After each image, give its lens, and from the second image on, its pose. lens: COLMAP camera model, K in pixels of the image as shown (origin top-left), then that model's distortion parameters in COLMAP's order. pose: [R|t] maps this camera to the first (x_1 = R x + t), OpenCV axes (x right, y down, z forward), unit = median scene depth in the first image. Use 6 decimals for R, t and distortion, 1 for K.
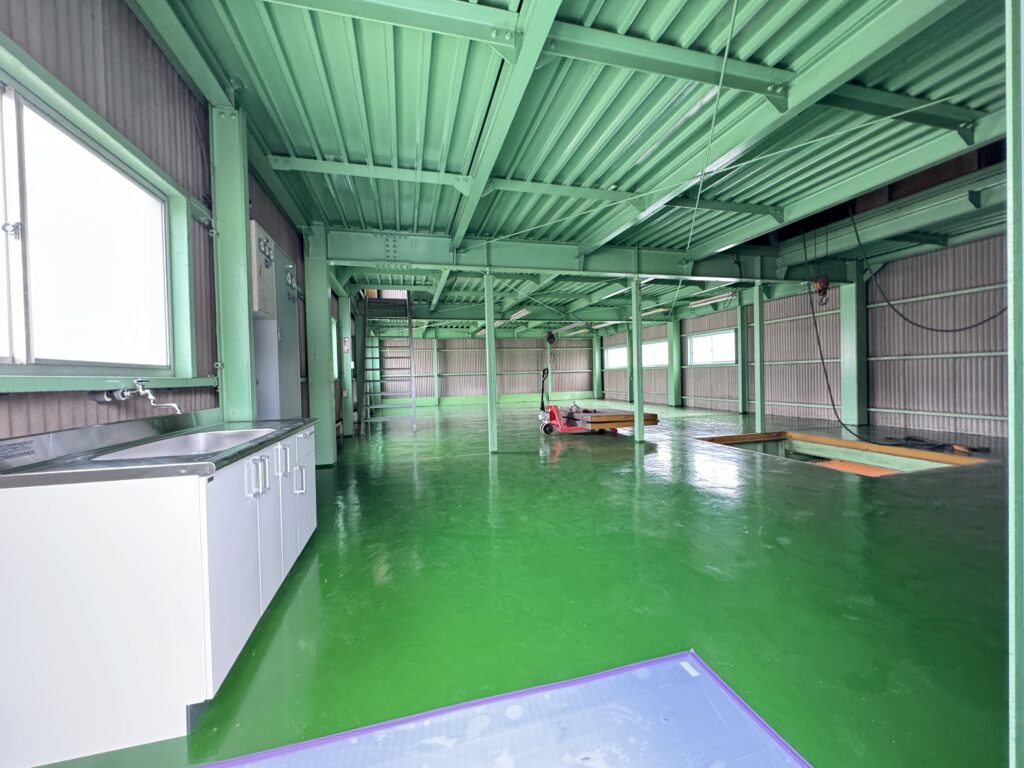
lens RADIAL K [[408.8, 0, 512.0], [0, 408.8, 384.0], [0, 0, 1]] dist [0.000910, 0.000199]
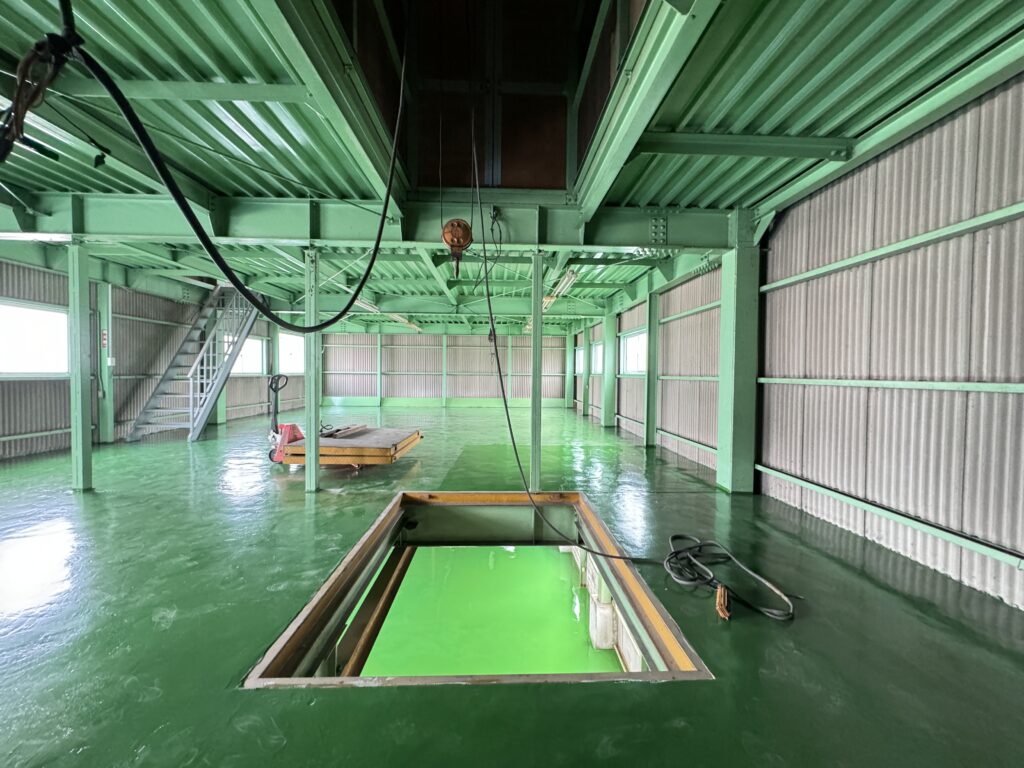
lens RADIAL K [[408.8, 0, 512.0], [0, 408.8, 384.0], [0, 0, 1]] dist [0.000910, 0.000199]
pose [[0.974540, 0.044106, -0.219832, 0.629807], [-0.041907, 0.999014, 0.014661, -0.047901], [0.220262, -0.005075, 0.975428, 0.343151]]
